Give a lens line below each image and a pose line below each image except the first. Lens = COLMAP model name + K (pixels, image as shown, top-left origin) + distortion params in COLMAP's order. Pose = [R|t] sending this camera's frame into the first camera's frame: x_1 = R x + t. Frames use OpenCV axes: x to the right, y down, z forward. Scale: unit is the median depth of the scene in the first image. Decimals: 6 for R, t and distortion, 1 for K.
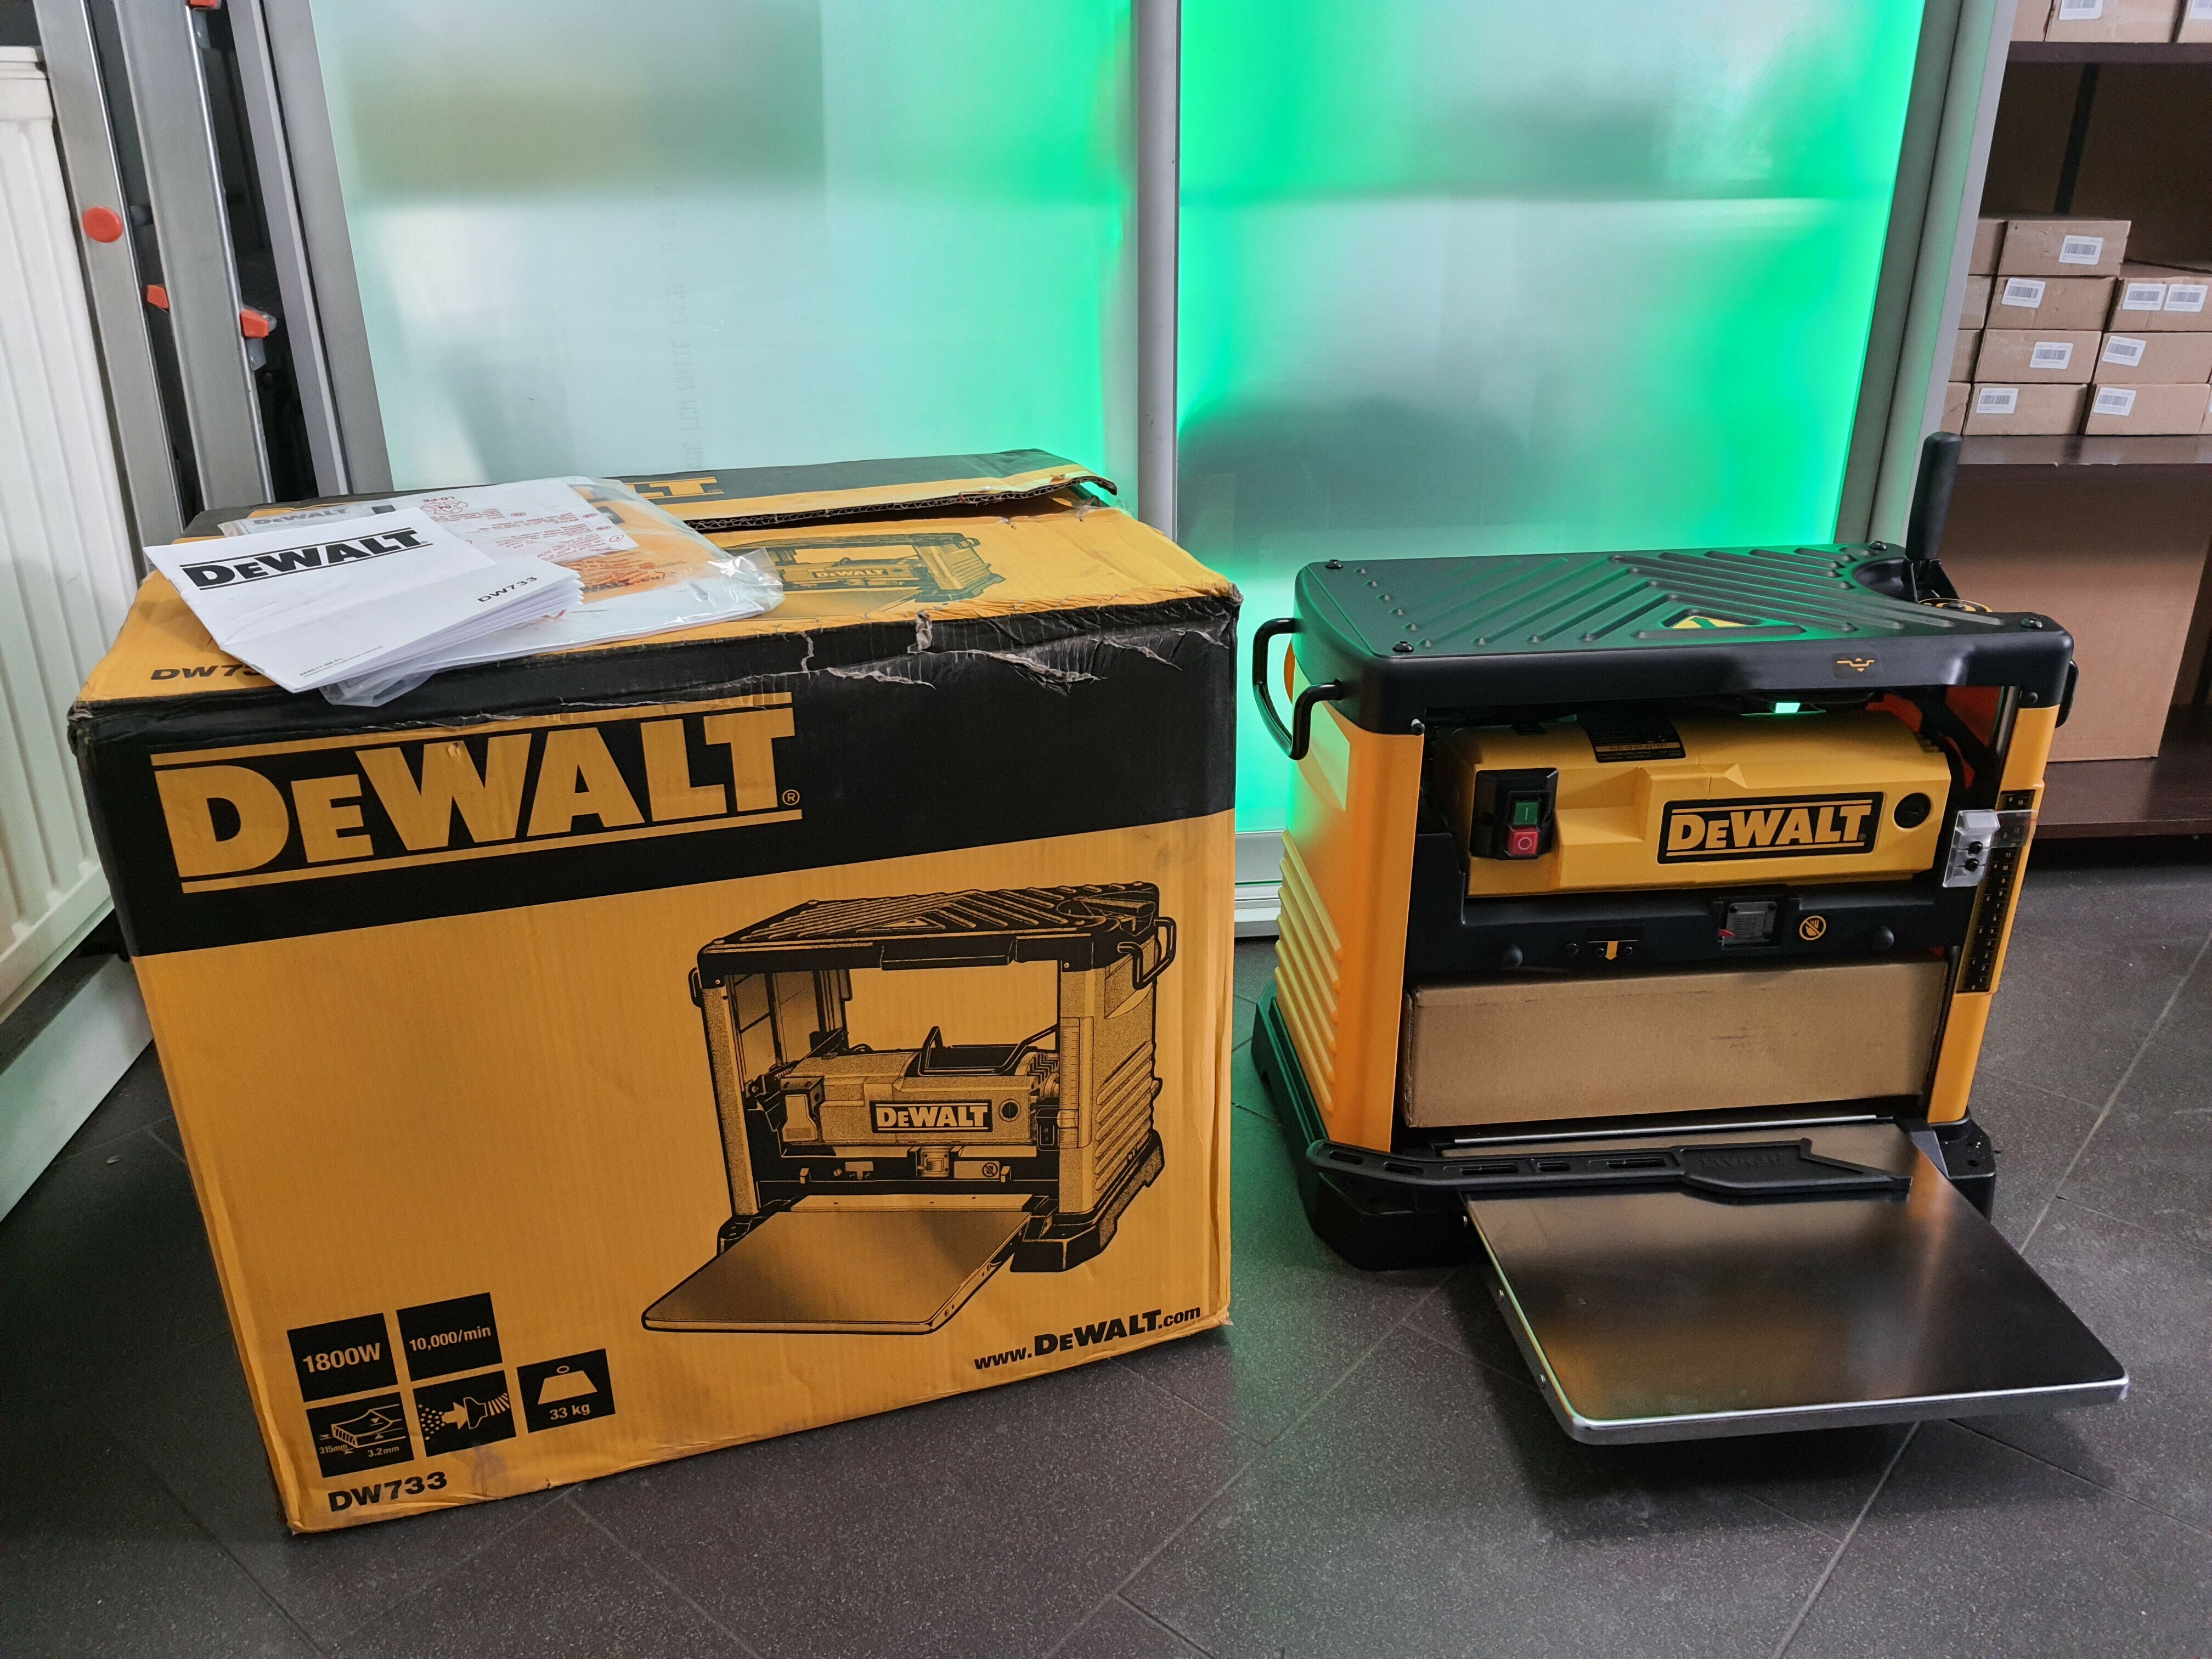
lens RADIAL K [[1849.8, 0, 1062.9], [0, 1849.8, 828.9], [0, 0, 1]] dist [0.118374, -0.217520]
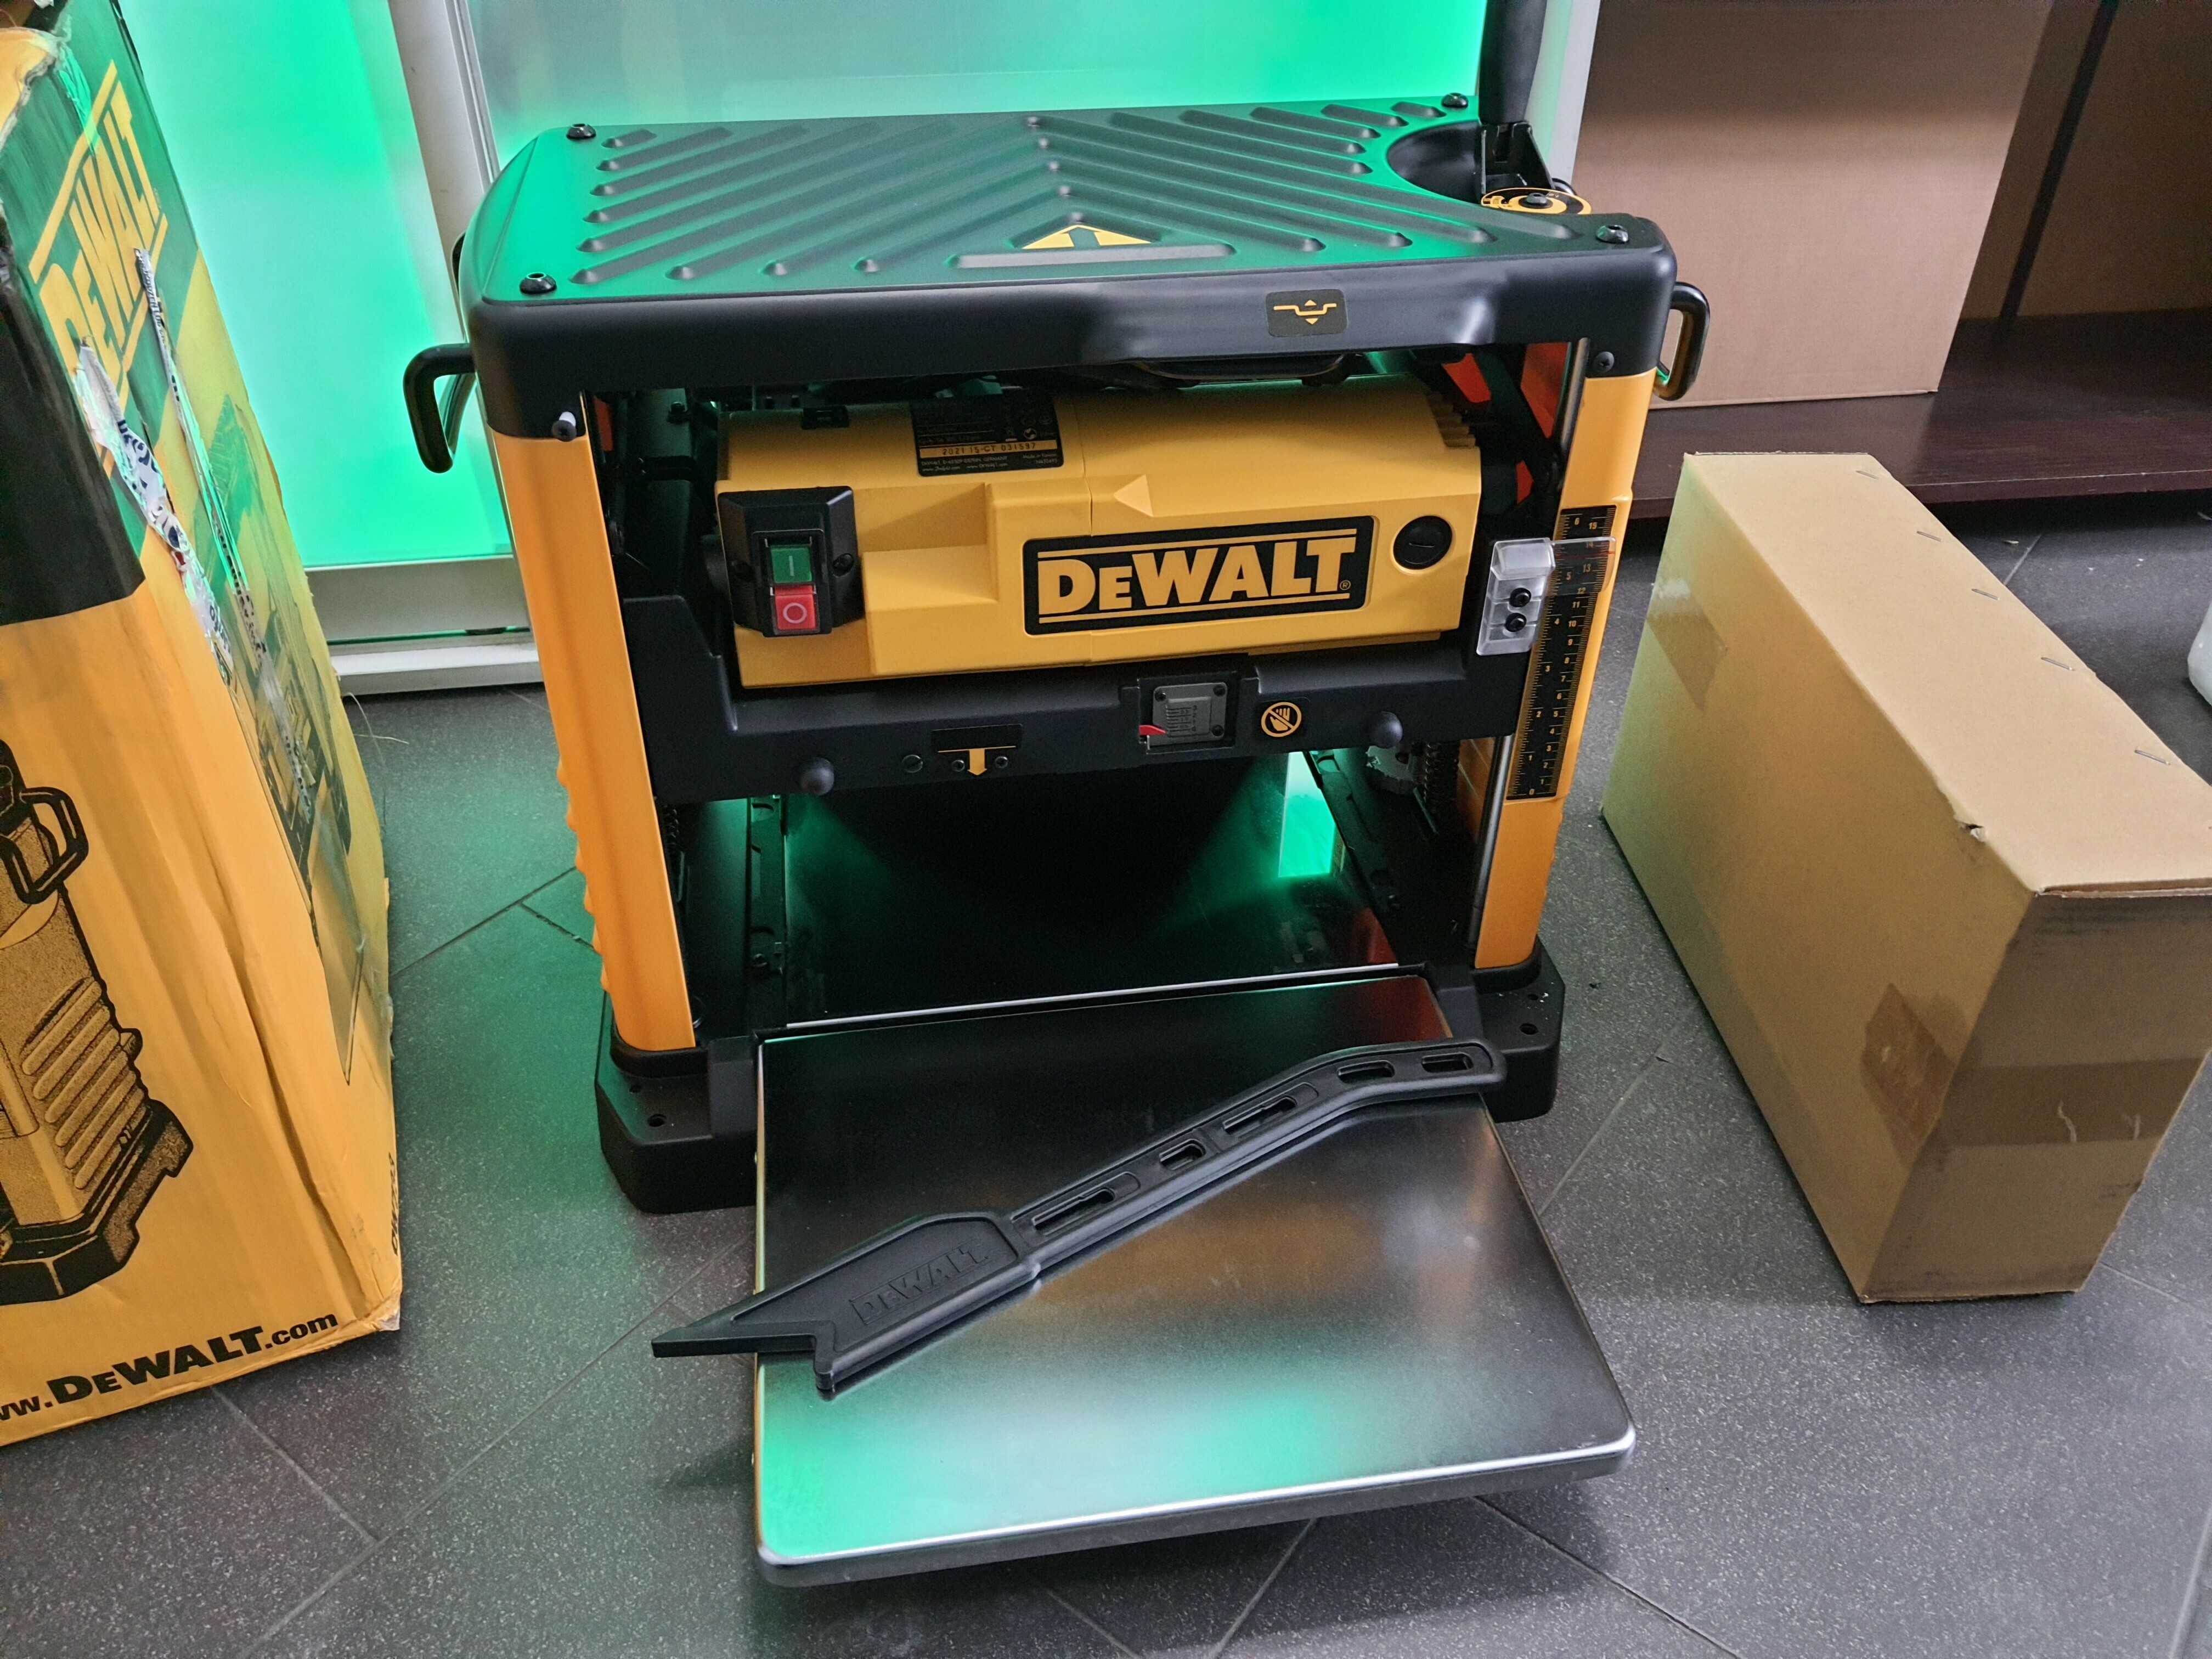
lens RADIAL K [[1791.2, 0, 1071.3], [0, 1791.2, 832.5], [0, 0, 1]] dist [0.093600, -0.176318]
pose [[0.999307, -0.019790, 0.031526, 0.313547], [0.012124, 0.973820, 0.226997, -0.054986], [-0.035193, -0.226458, 0.973385, 0.385777]]
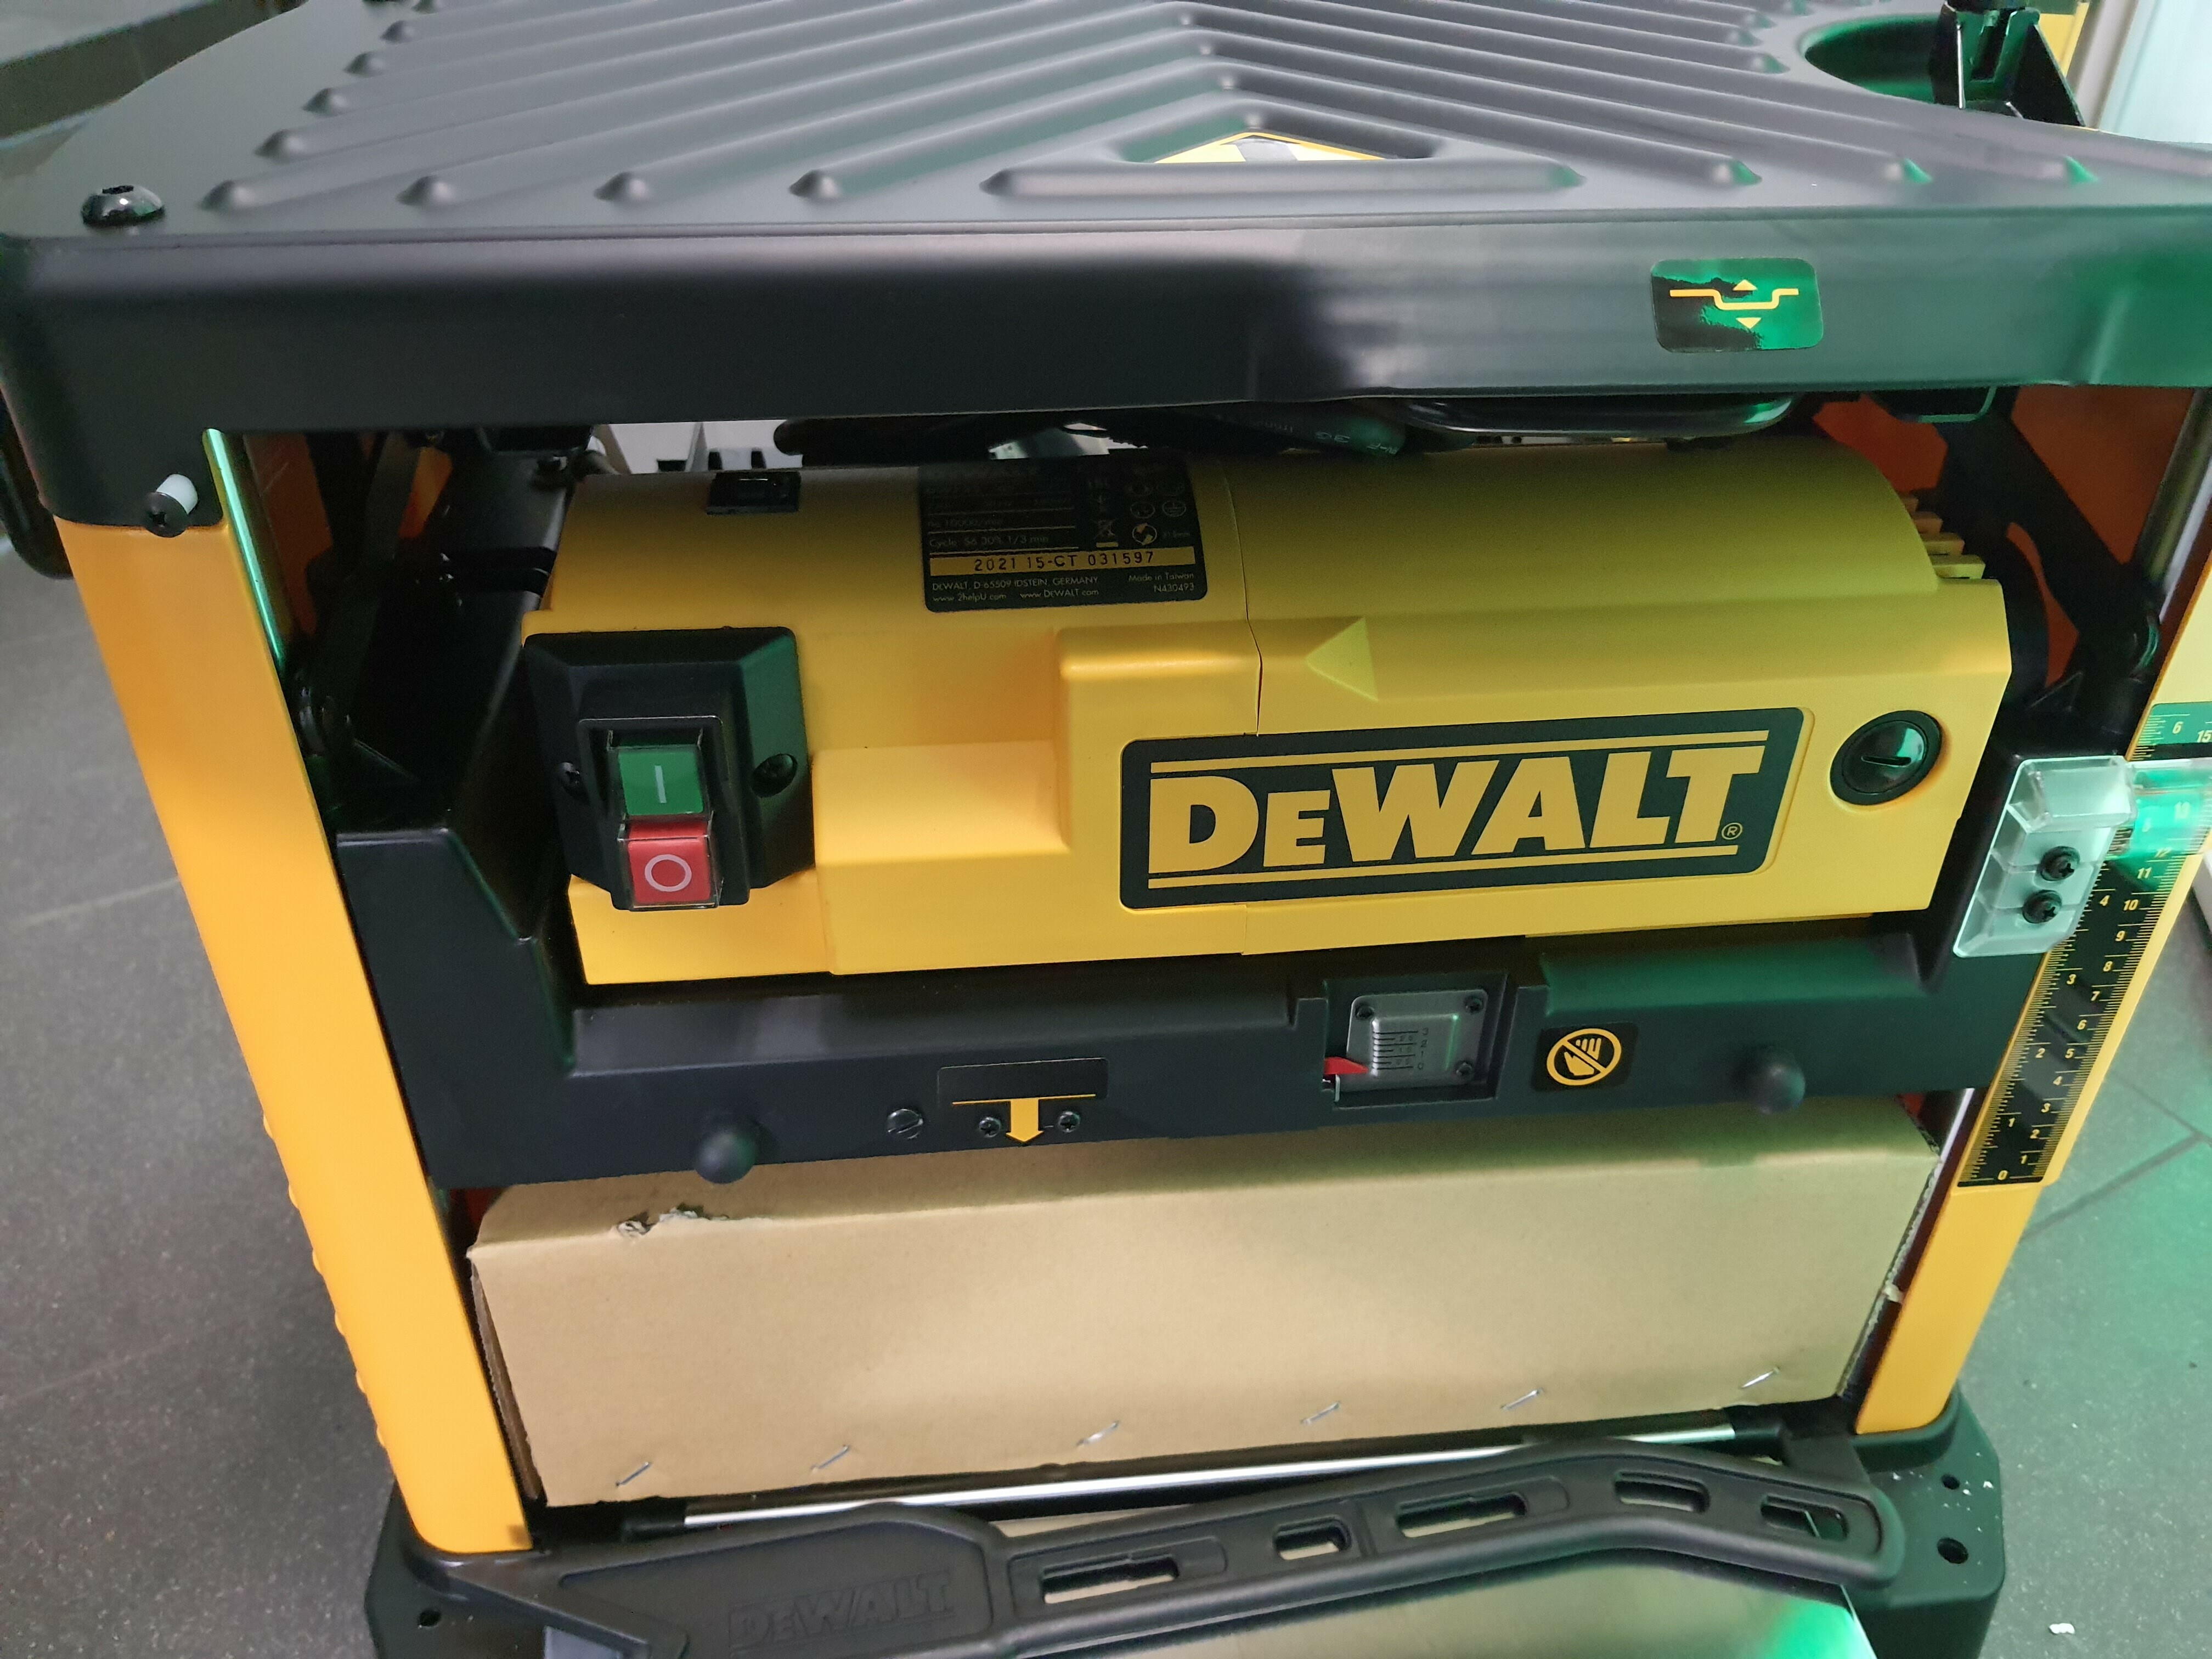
lens RADIAL K [[1794.4, 0, 1106.0], [0, 1794.4, 829.5], [0, 0, 1]] dist [0.102895, -0.220792]
pose [[0.999884, 0.014494, 0.004666, 0.314085], [-0.015130, 0.980174, 0.197561, -0.059724], [-0.001710, -0.197609, 0.980279, 0.685470]]
